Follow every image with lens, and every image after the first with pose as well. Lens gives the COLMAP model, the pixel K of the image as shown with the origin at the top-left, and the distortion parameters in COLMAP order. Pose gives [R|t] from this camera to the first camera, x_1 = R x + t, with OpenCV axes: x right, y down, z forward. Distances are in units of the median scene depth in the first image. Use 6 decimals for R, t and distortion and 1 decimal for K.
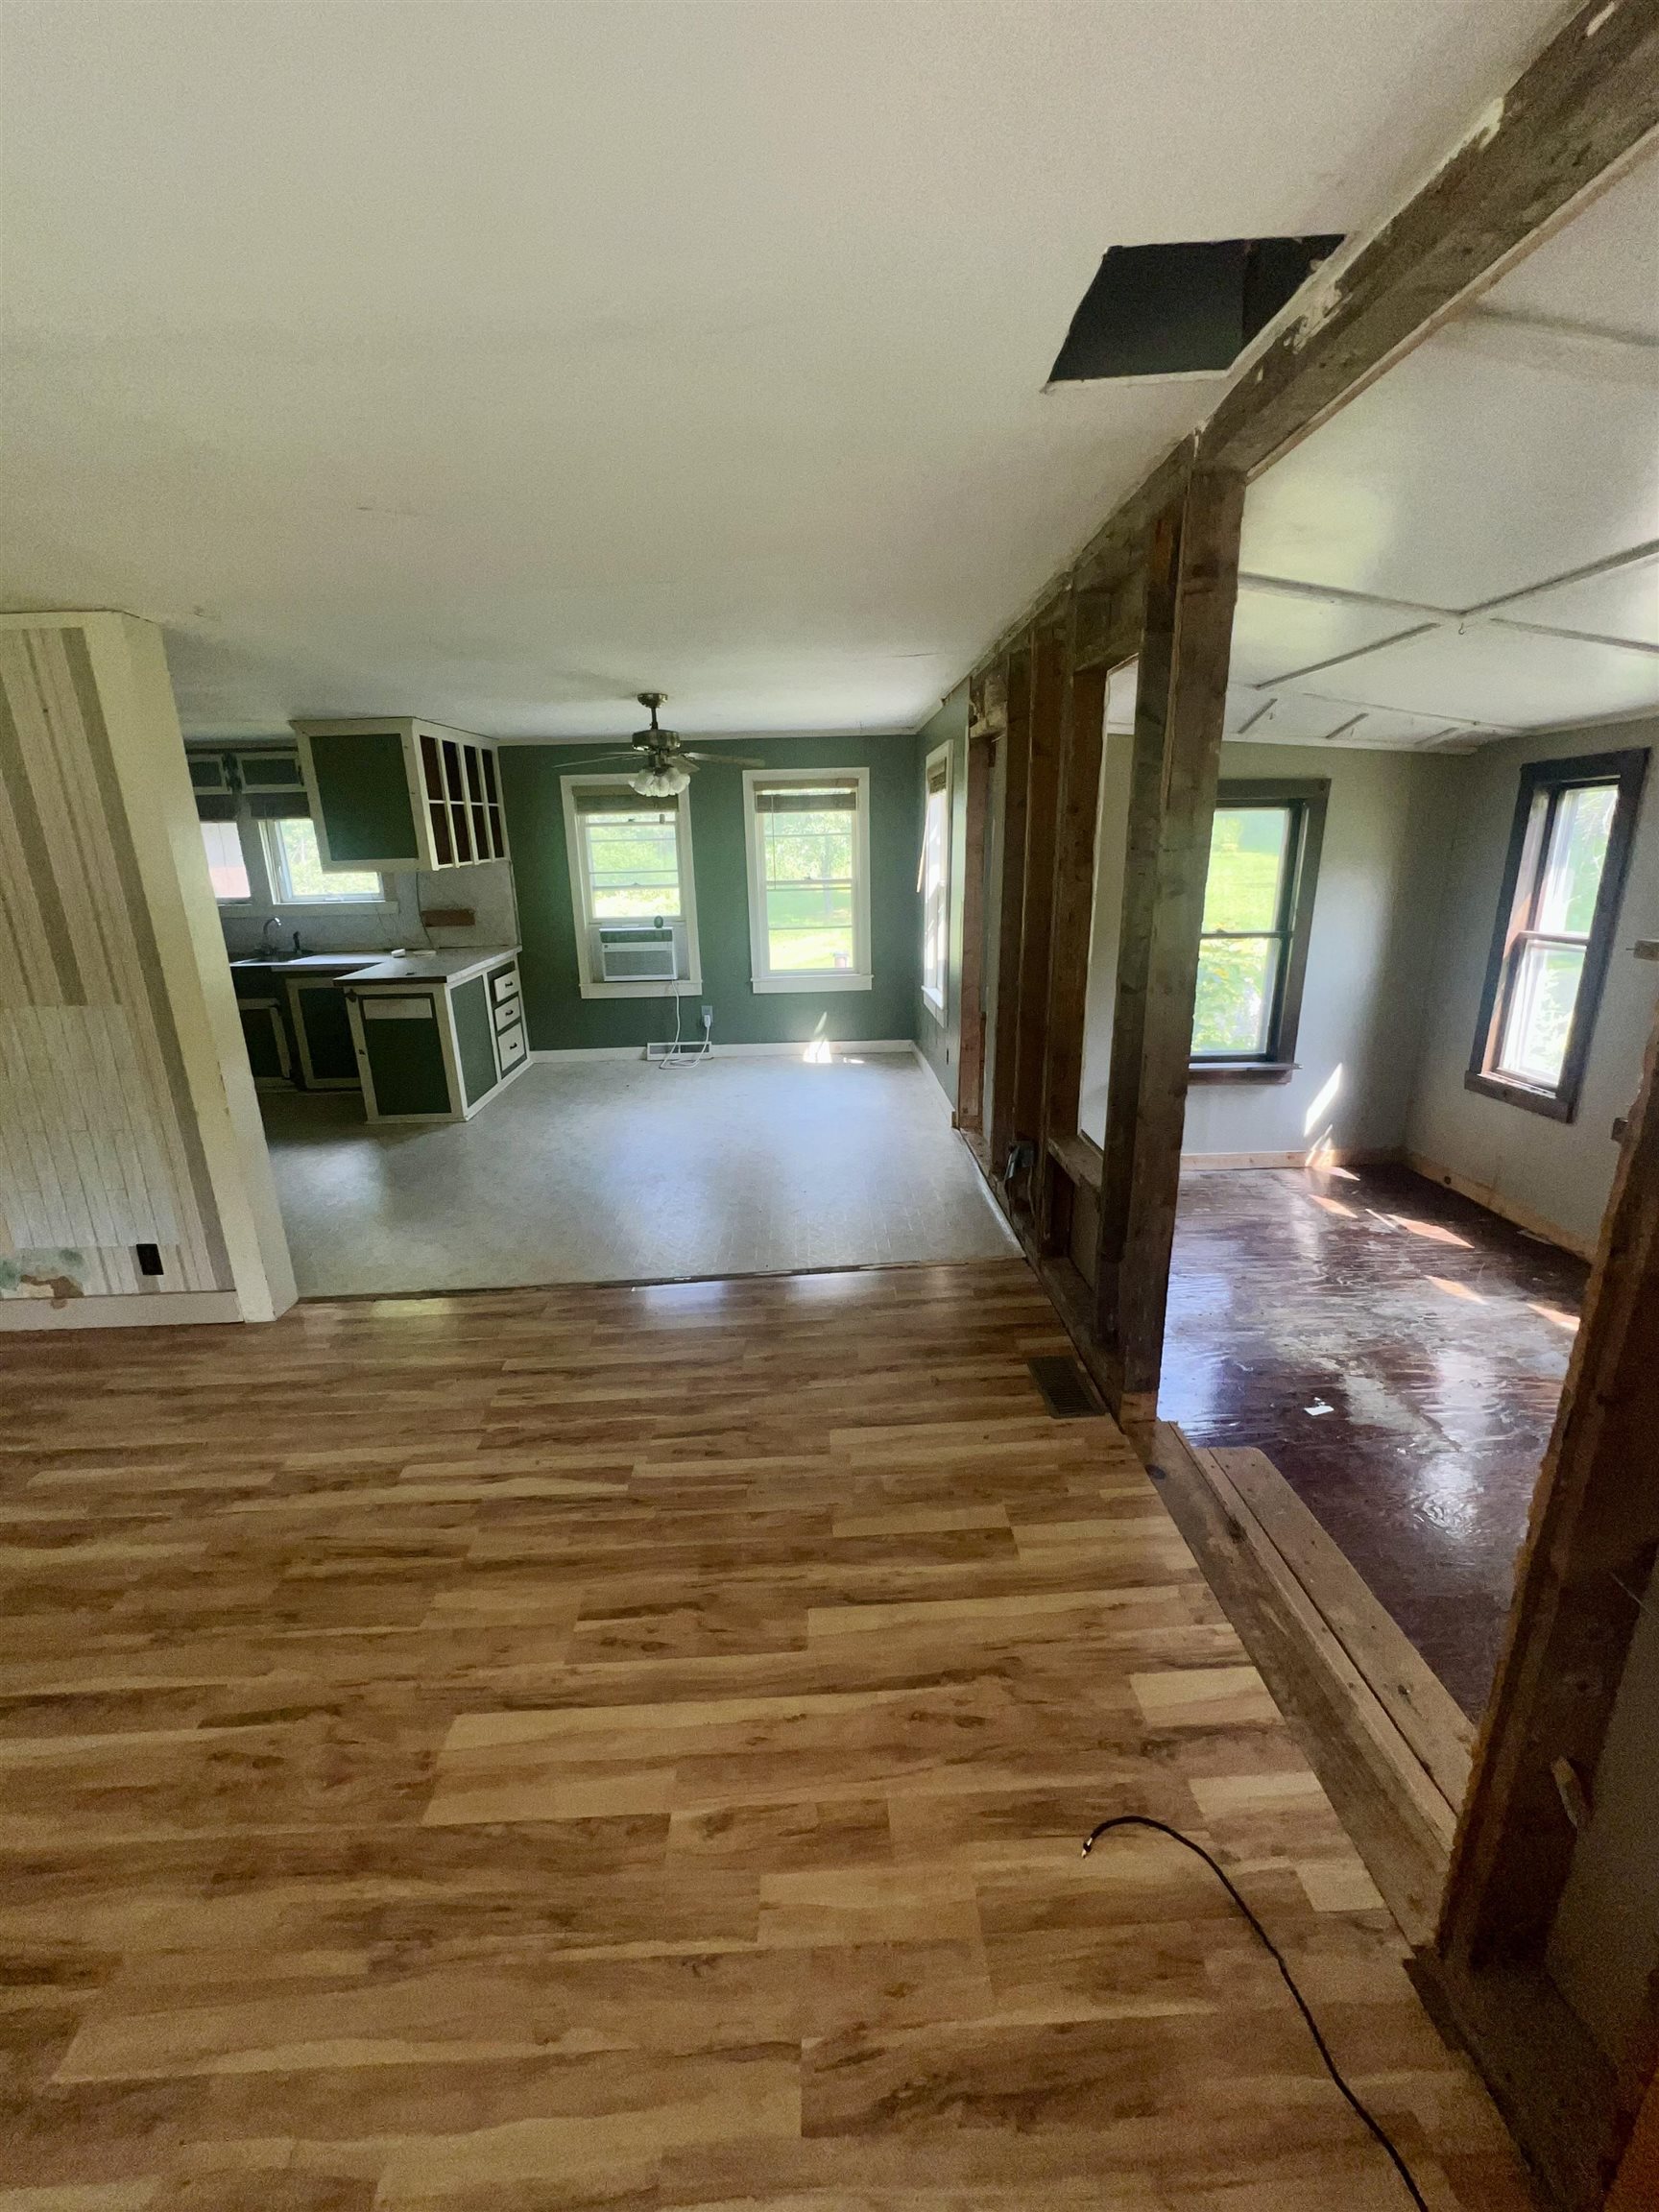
lens RADIAL K [[887.4, 0, 829.7], [0, 887.4, 1107.4], [0, 0, 1]] dist [-0.002129, 0.000829]
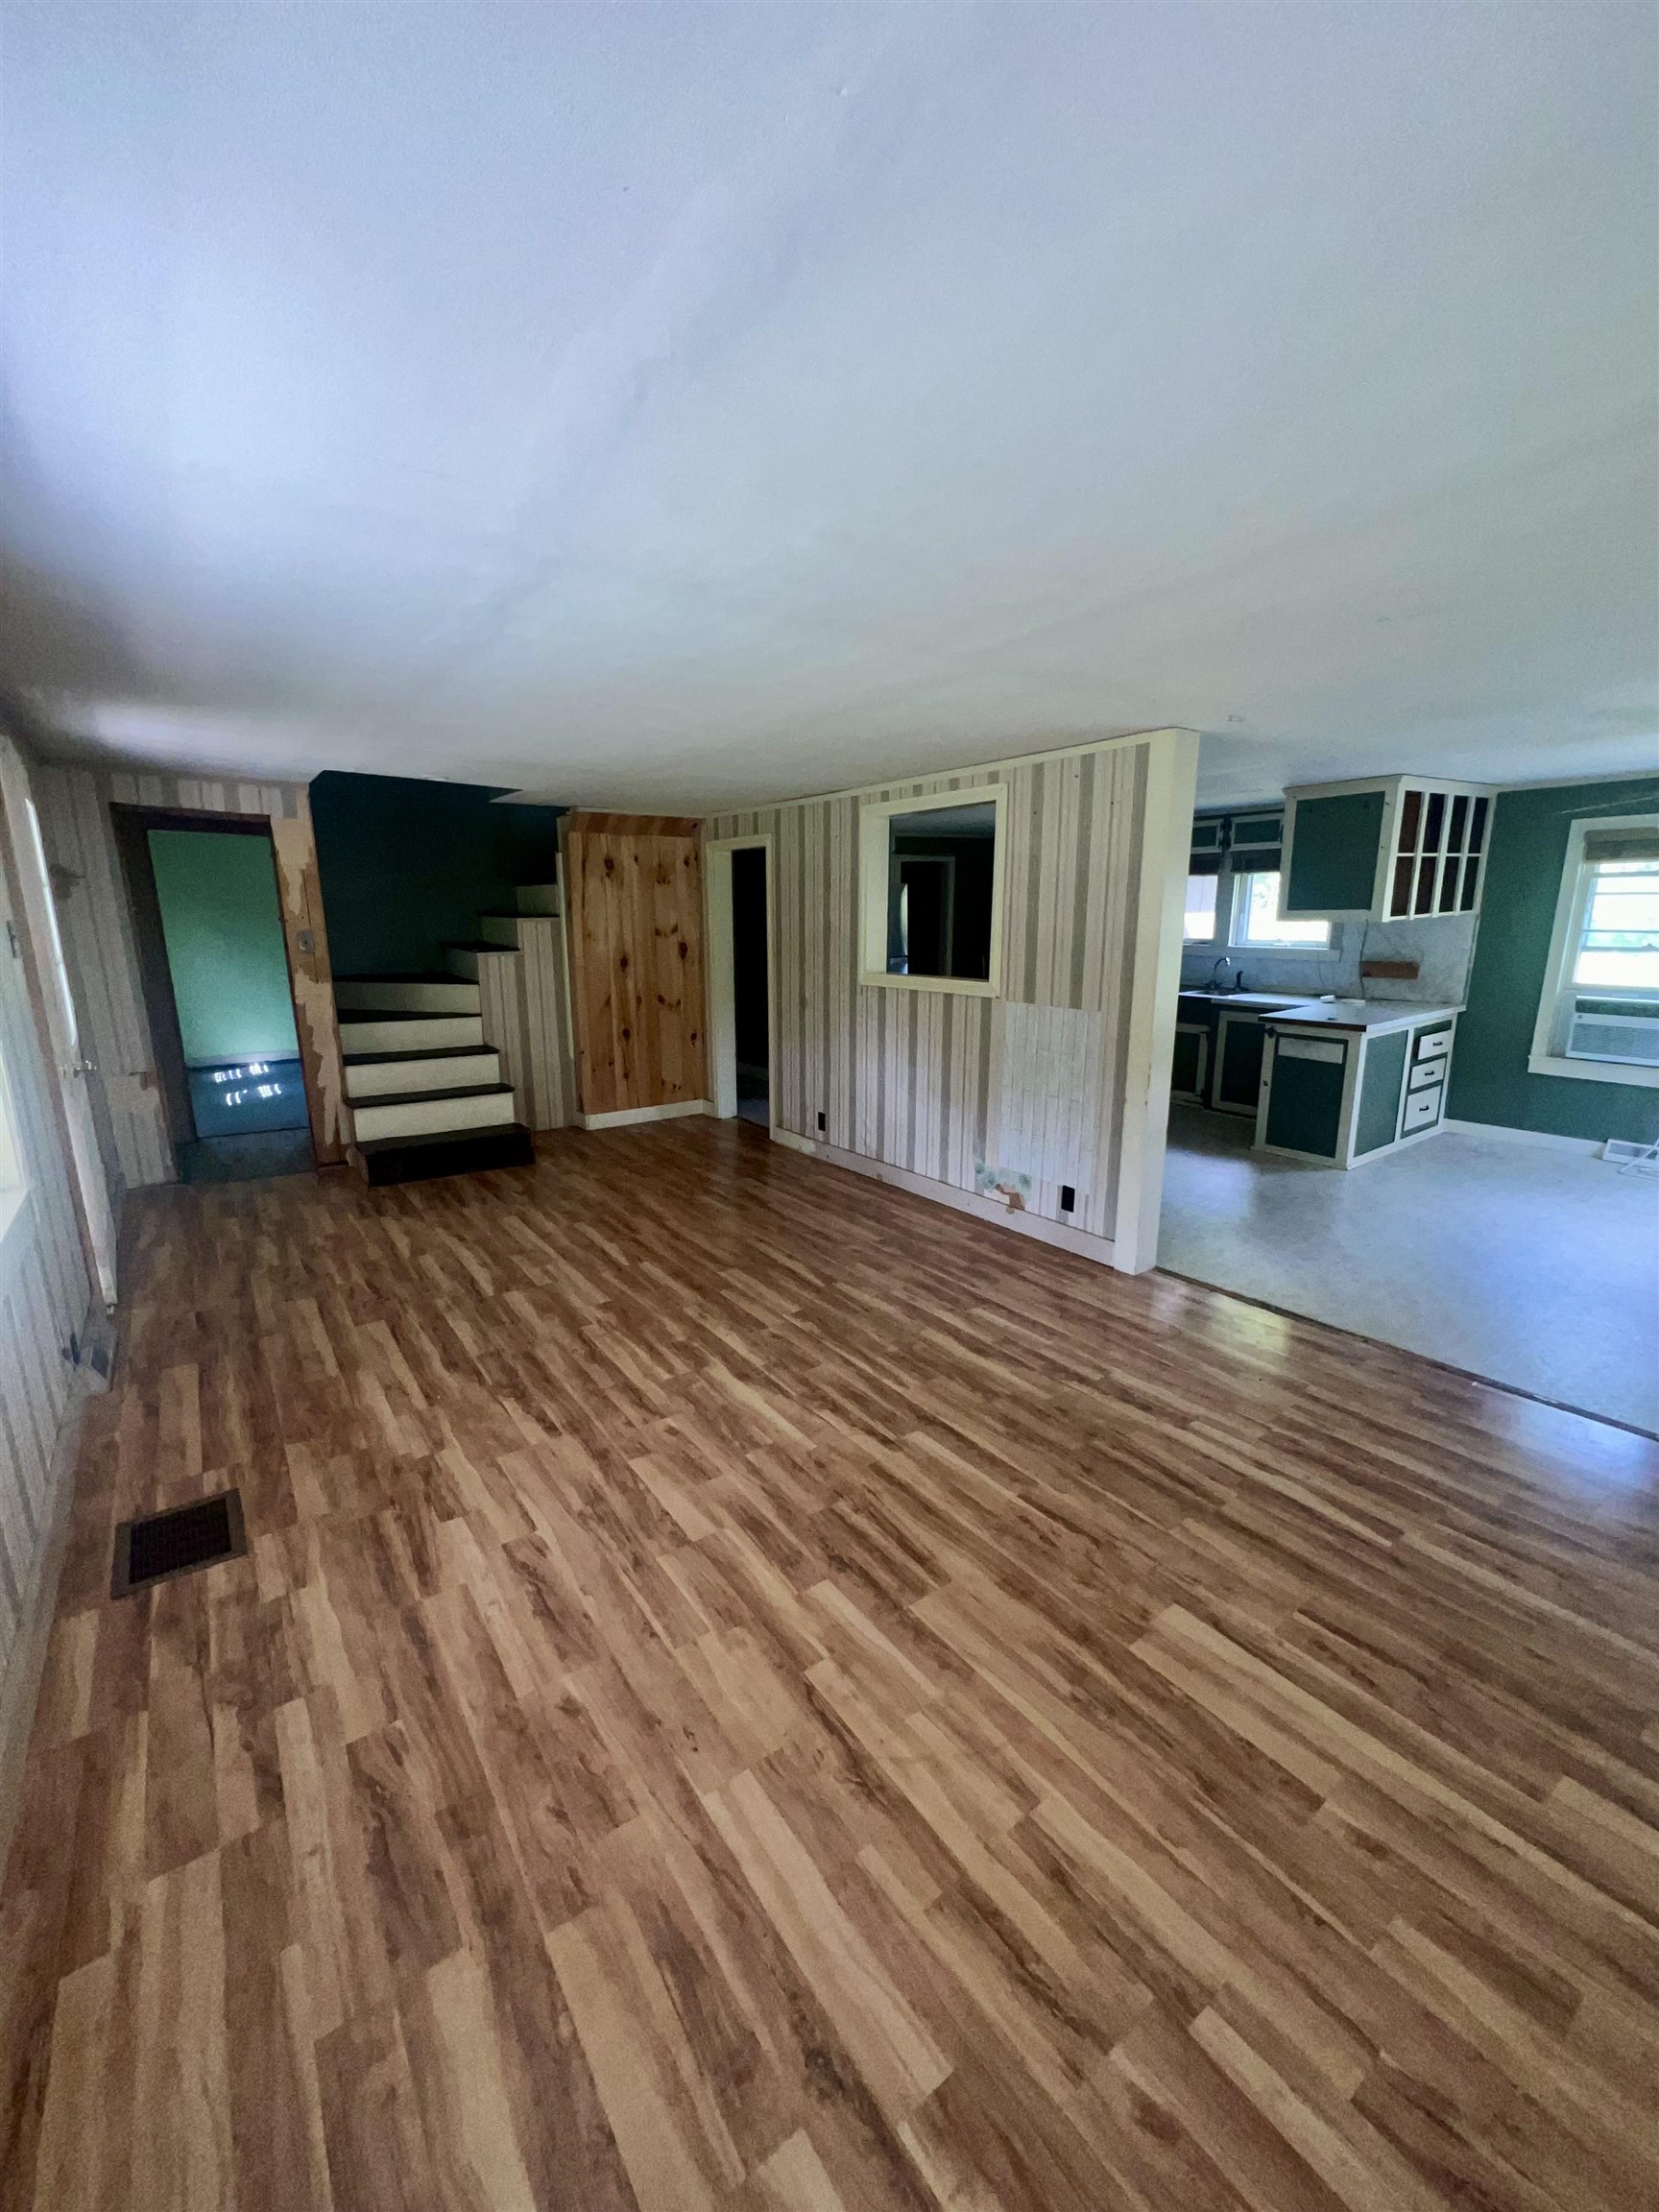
lens RADIAL K [[890.1, 0, 821.6], [0, 890.1, 1100.3], [0, 0, 1]] dist [-0.002268, 0.000317]
pose [[0.558405, 0.195371, -0.806234, 0.095498], [-0.241500, 0.968063, 0.067322, 0.028913], [0.793638, 0.157113, 0.587753, -0.130145]]
